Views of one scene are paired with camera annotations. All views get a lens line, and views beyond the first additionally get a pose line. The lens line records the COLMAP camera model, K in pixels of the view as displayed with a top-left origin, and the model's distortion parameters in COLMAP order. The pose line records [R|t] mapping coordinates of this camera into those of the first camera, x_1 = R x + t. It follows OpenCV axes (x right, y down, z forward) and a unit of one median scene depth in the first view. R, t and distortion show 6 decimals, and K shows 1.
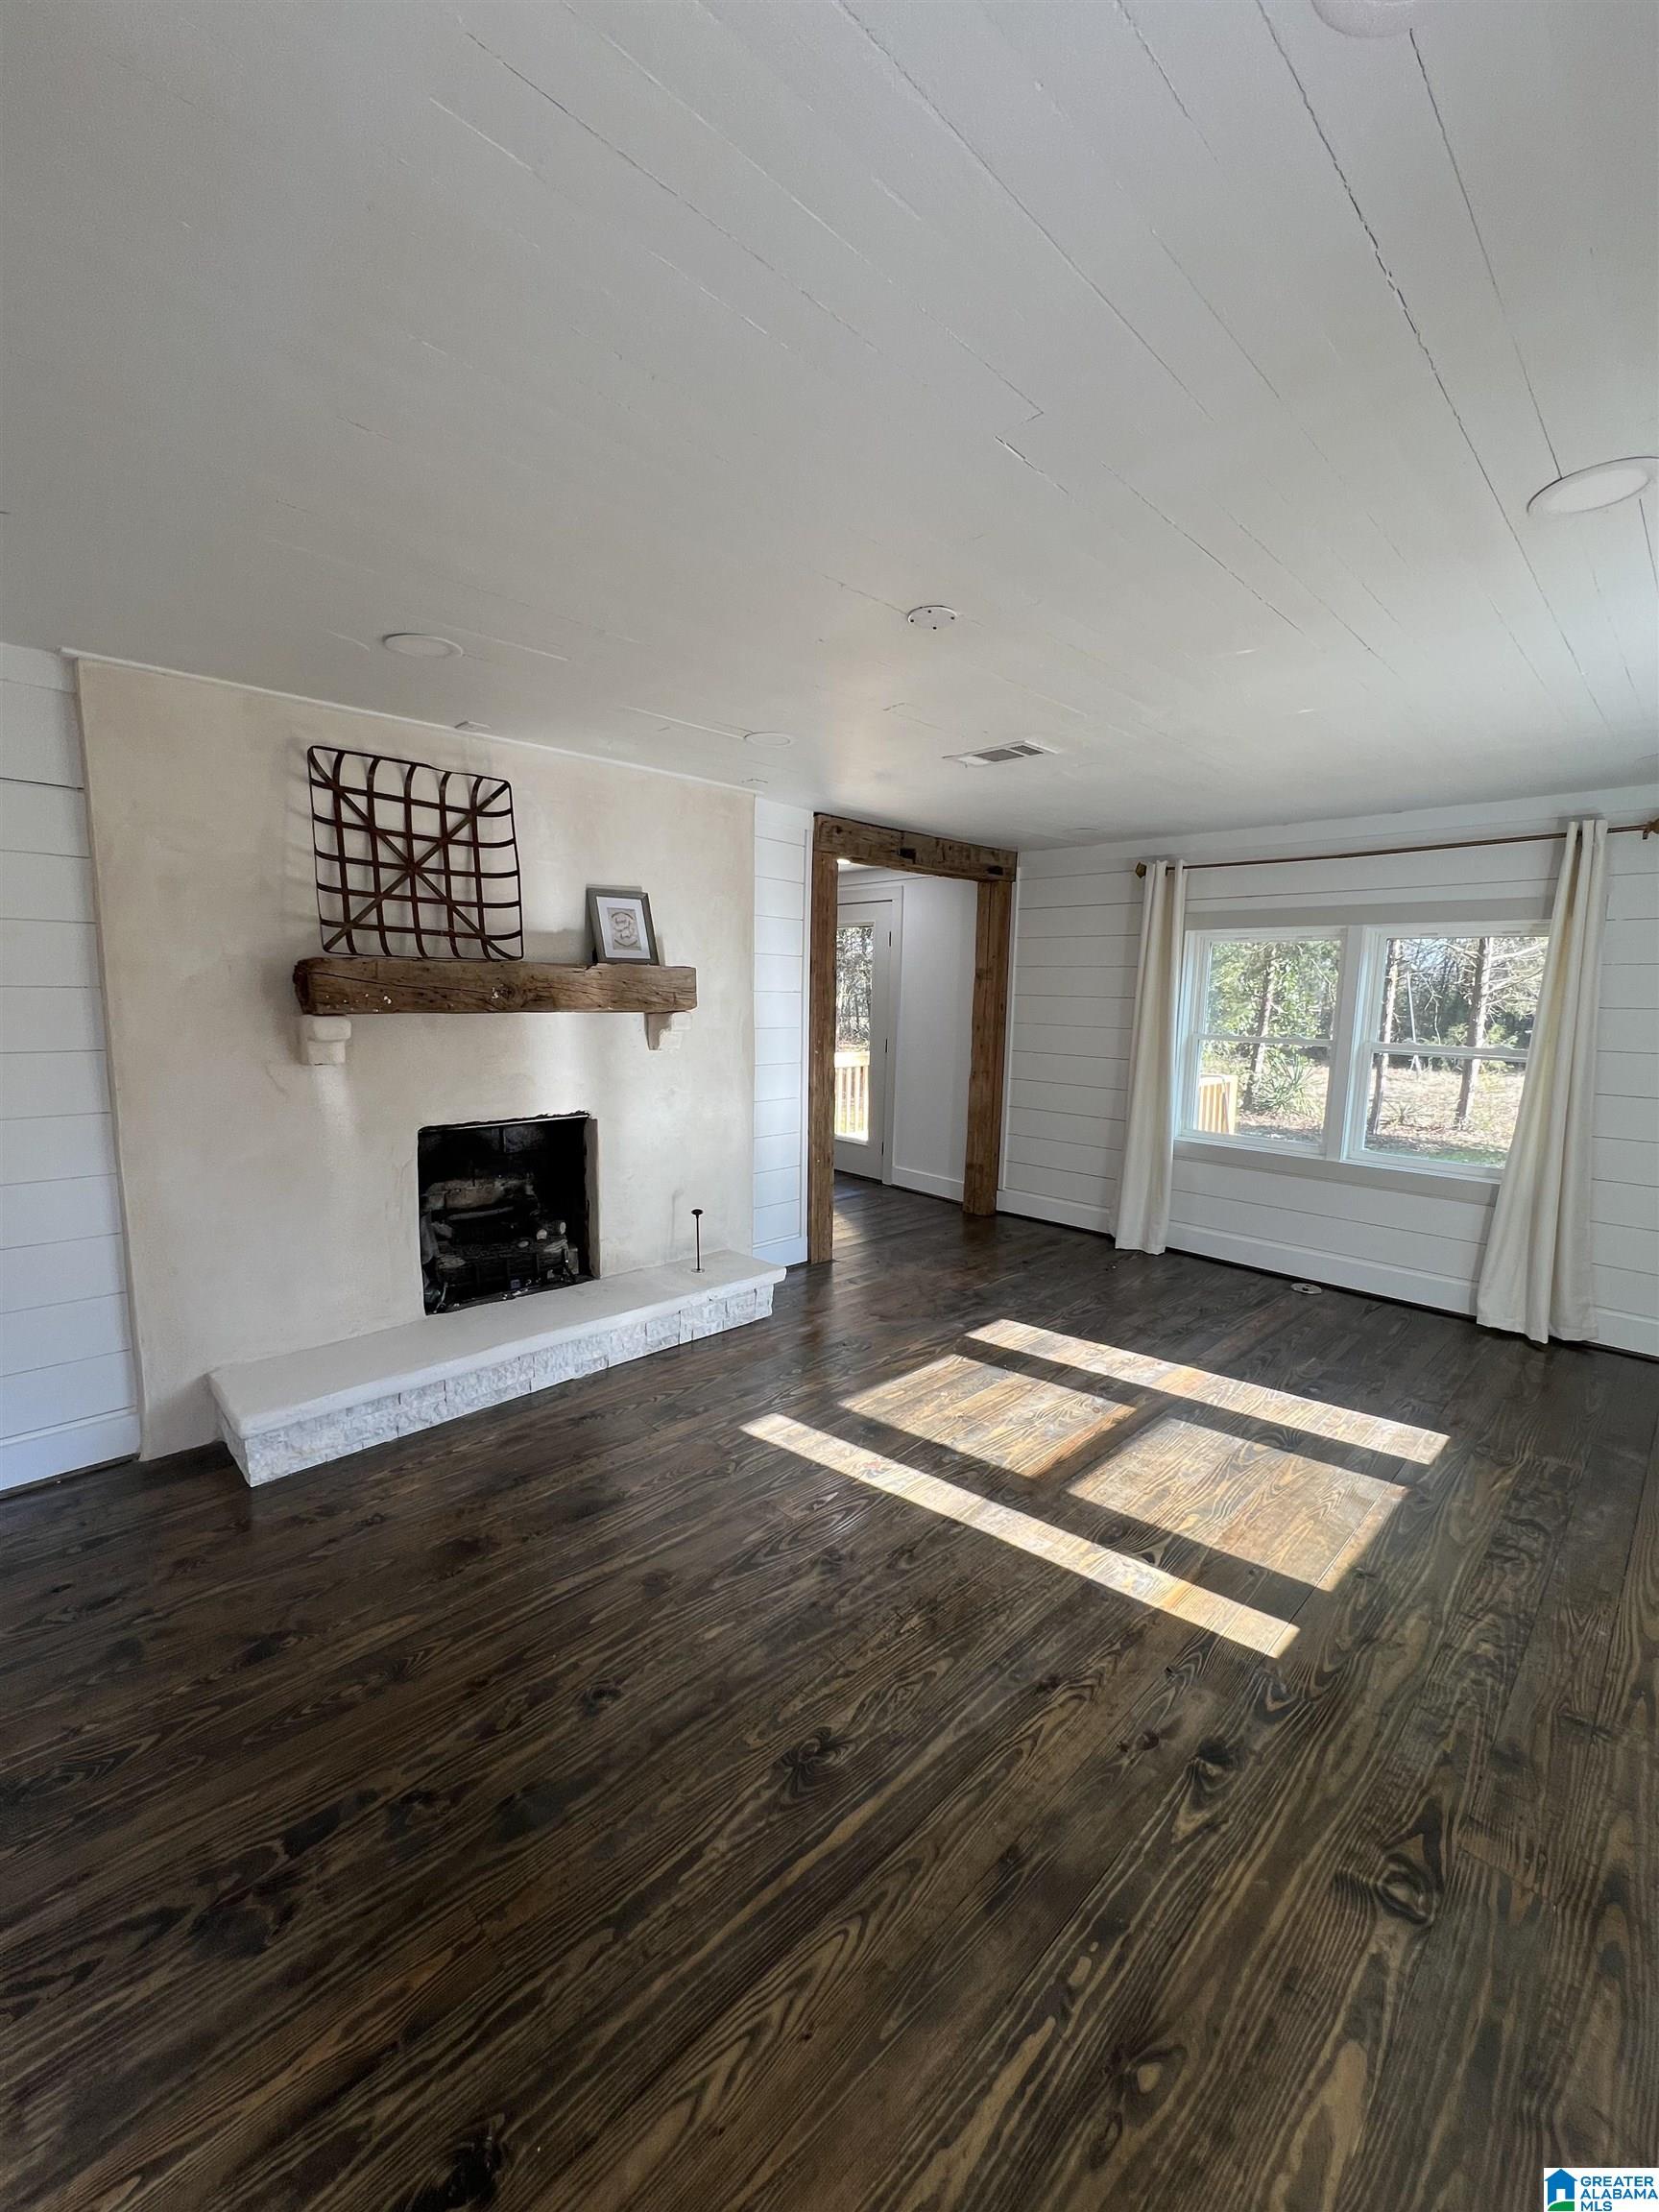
lens RADIAL K [[880.2, 0, 825.9], [0, 880.2, 1105.4], [0, 0, 1]] dist [-0.002345, 0.000358]
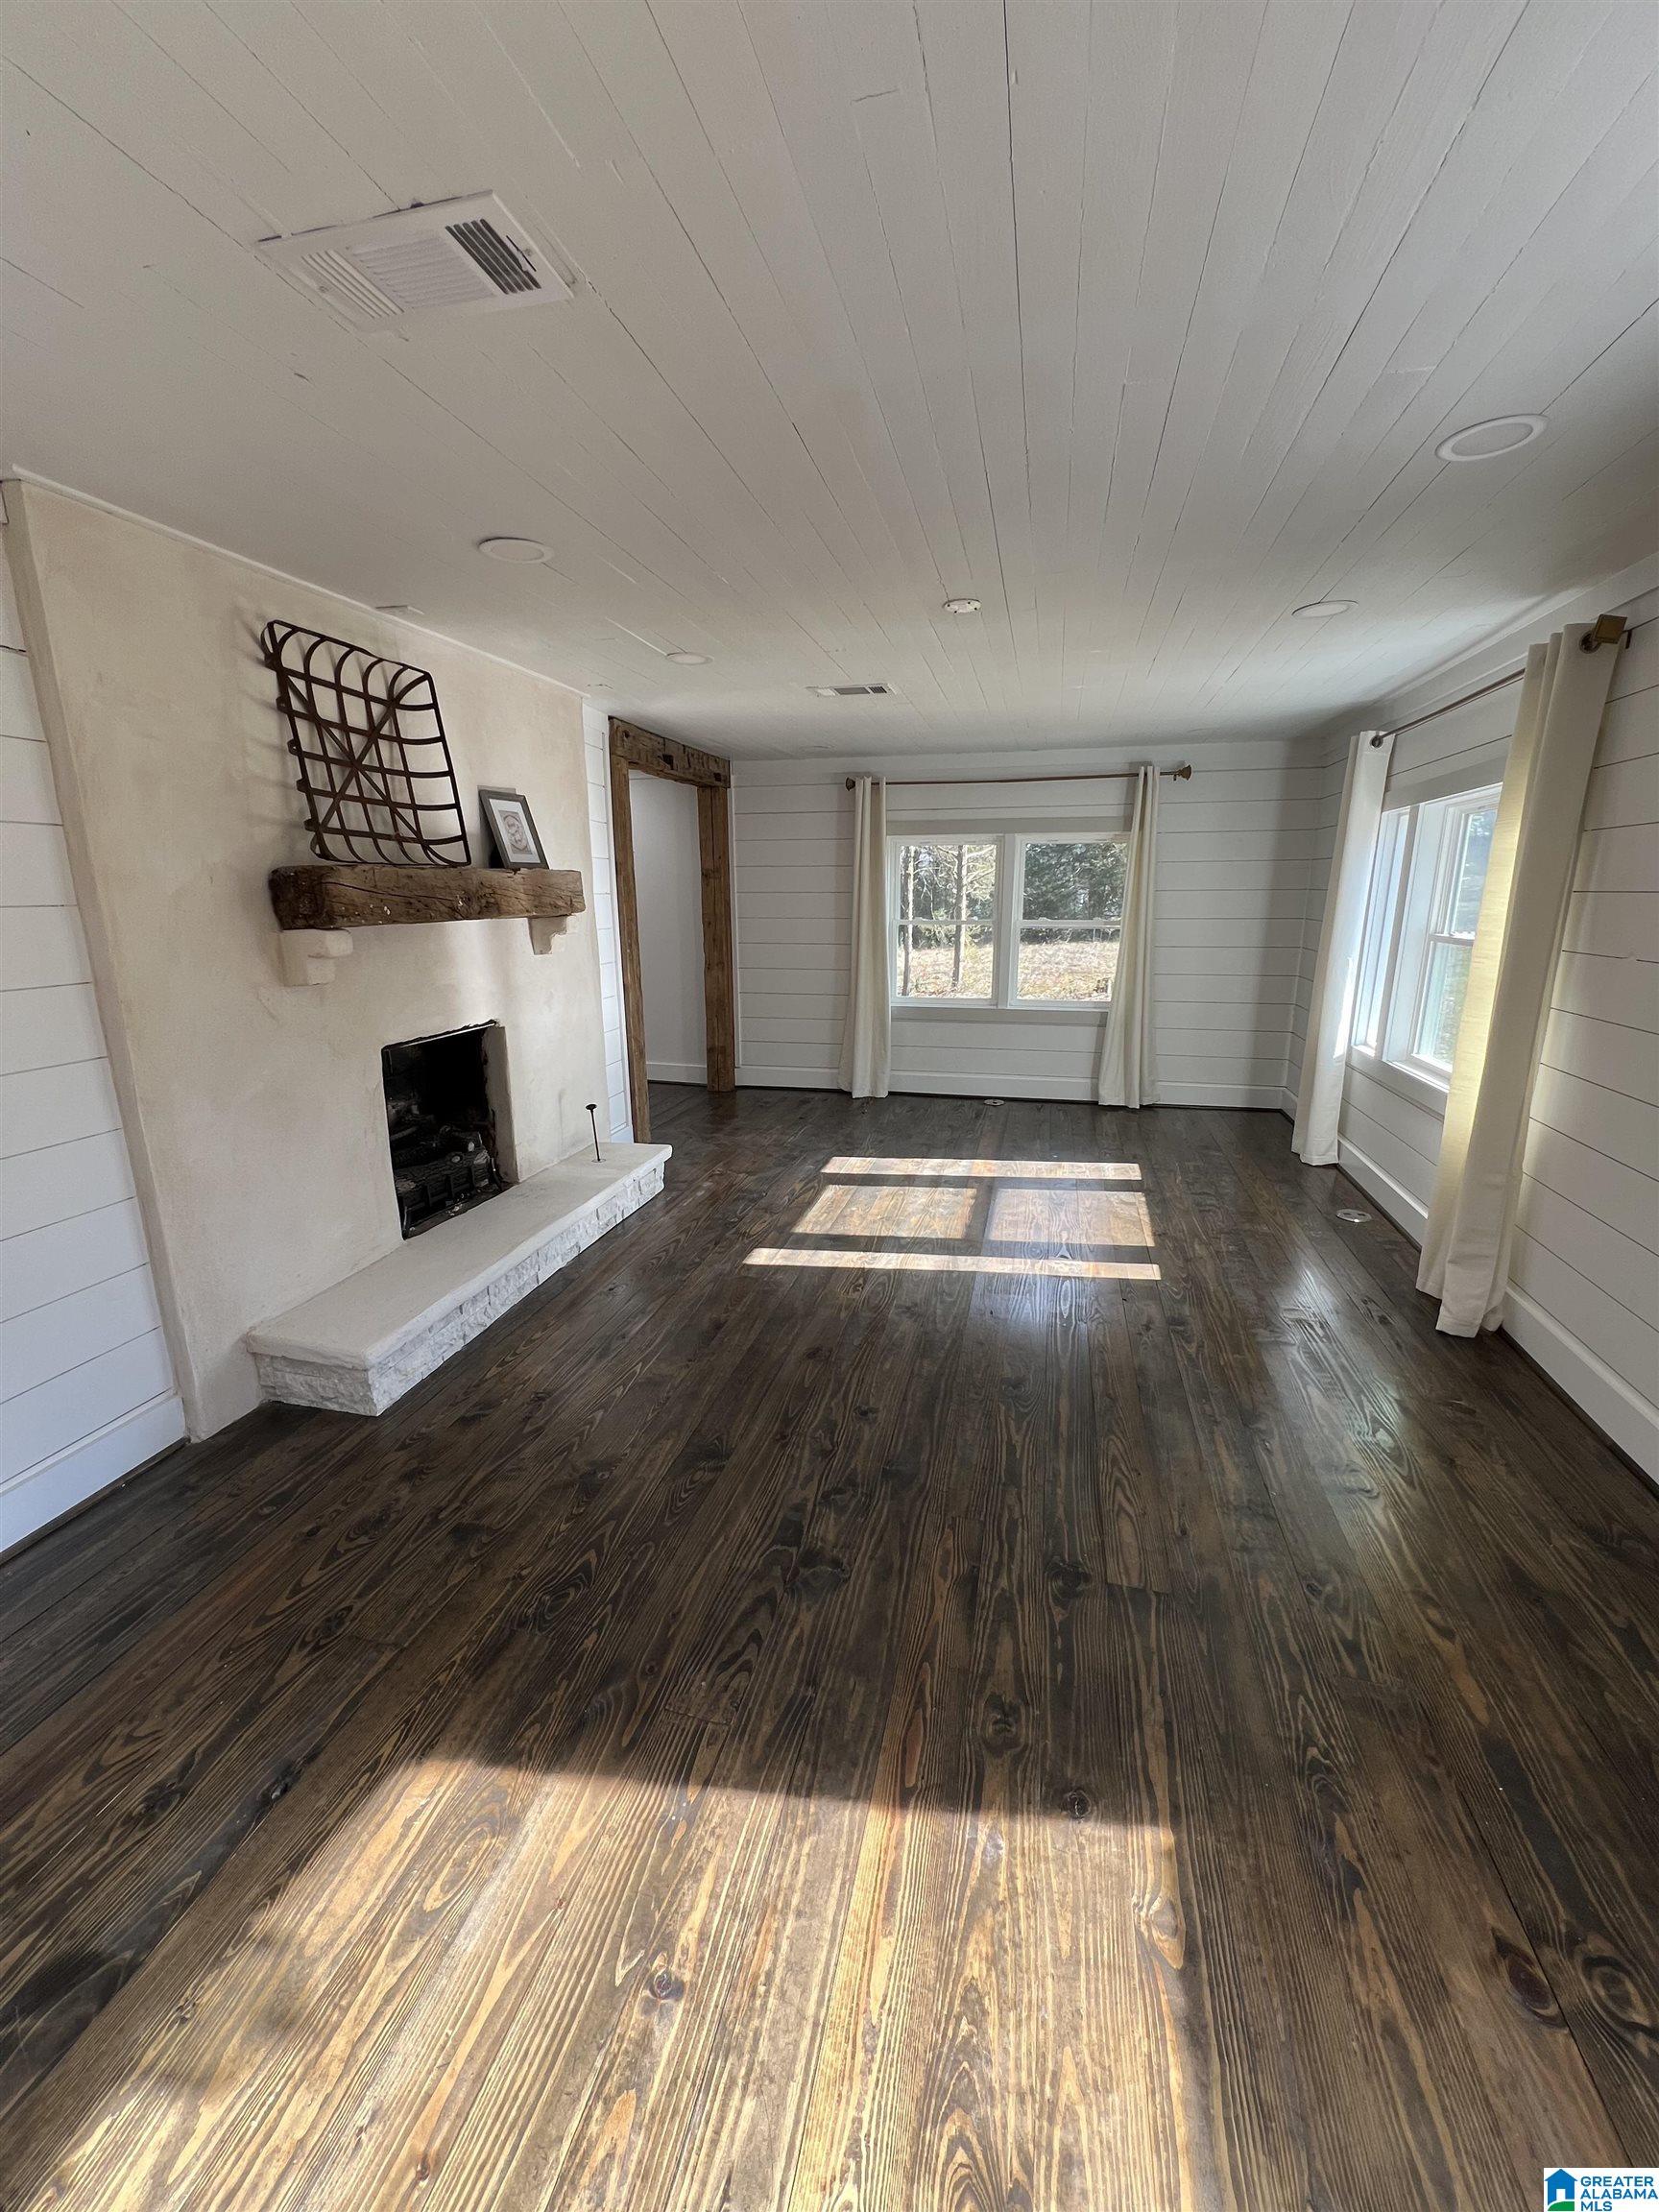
lens RADIAL K [[880.2, 0, 825.1], [0, 880.2, 1106.6], [0, 0, 1]] dist [-0.002345, 0.000358]
pose [[0.849825, -0.148032, 0.505850, -0.540630], [0.090556, 0.986485, 0.136552, 0.001829], [-0.519228, -0.070237, 0.851745, -0.061611]]
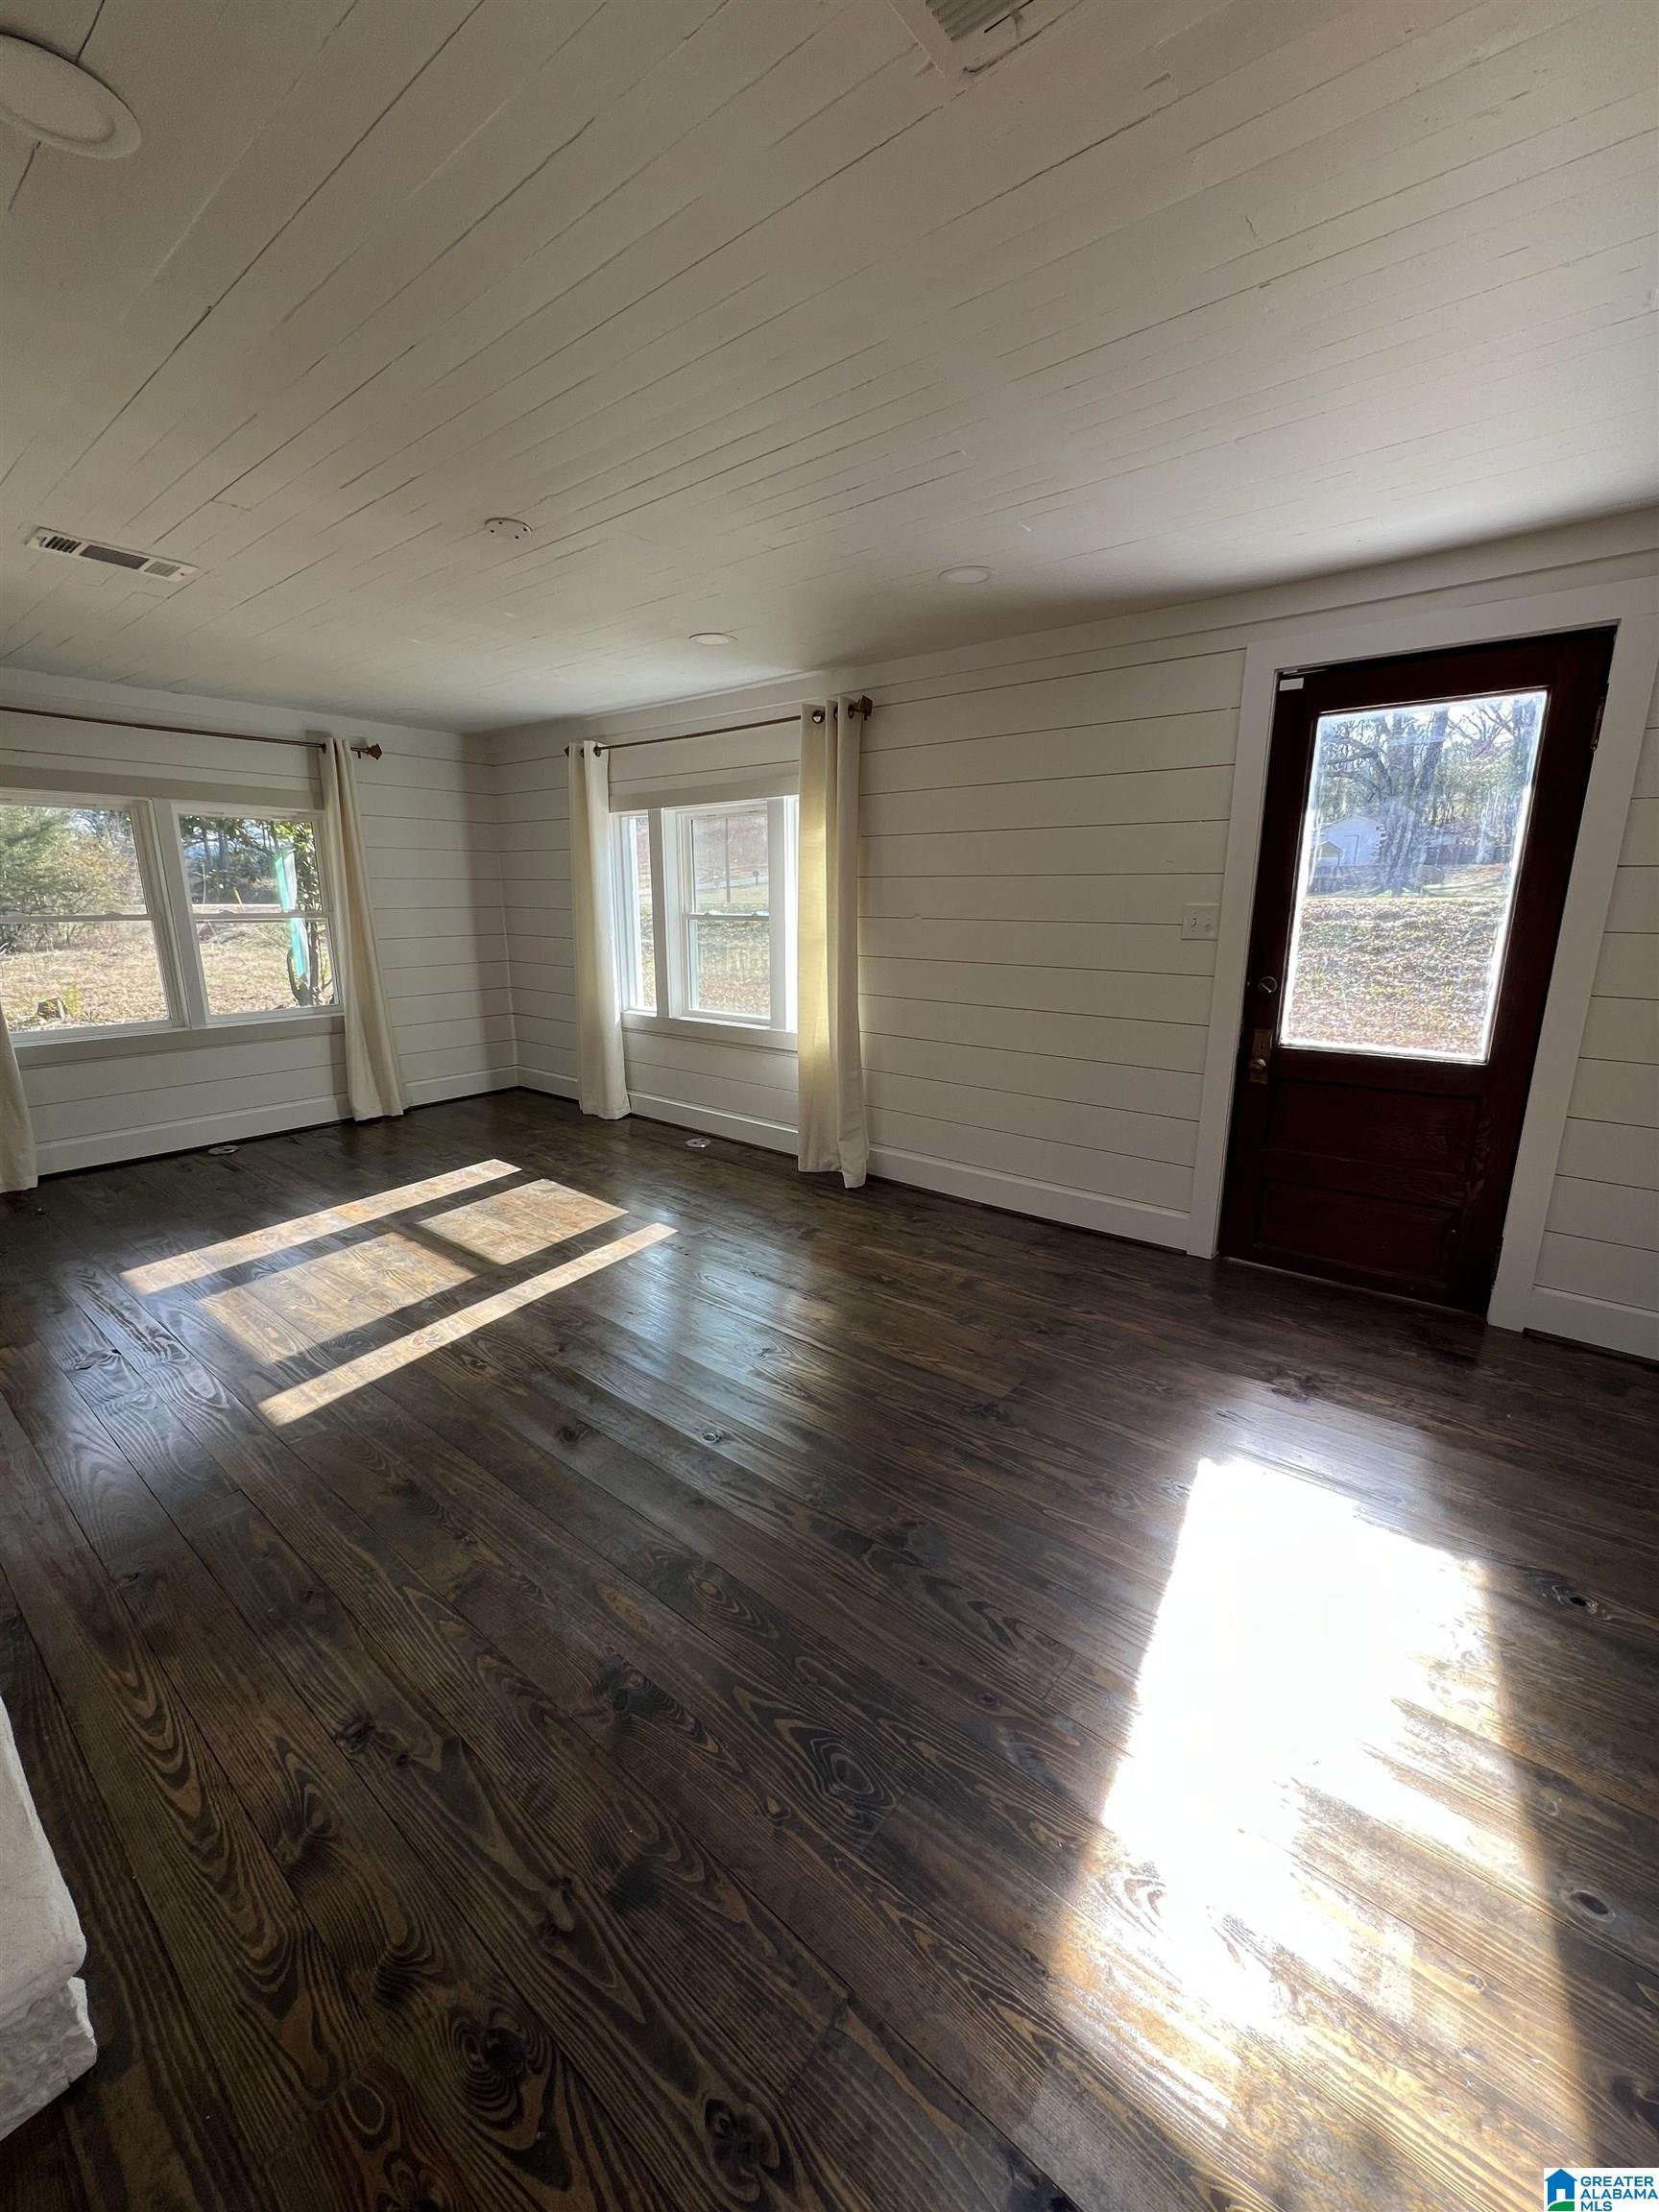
lens RADIAL K [[880.2, 0, 829.3], [0, 880.2, 1108.6], [0, 0, 1]] dist [-0.002345, 0.000358]
pose [[-0.119564, -0.255488, 0.959391, -0.783121], [0.125202, 0.954728, 0.269849, -0.051220], [-0.984901, 0.152382, -0.082163, 0.500626]]
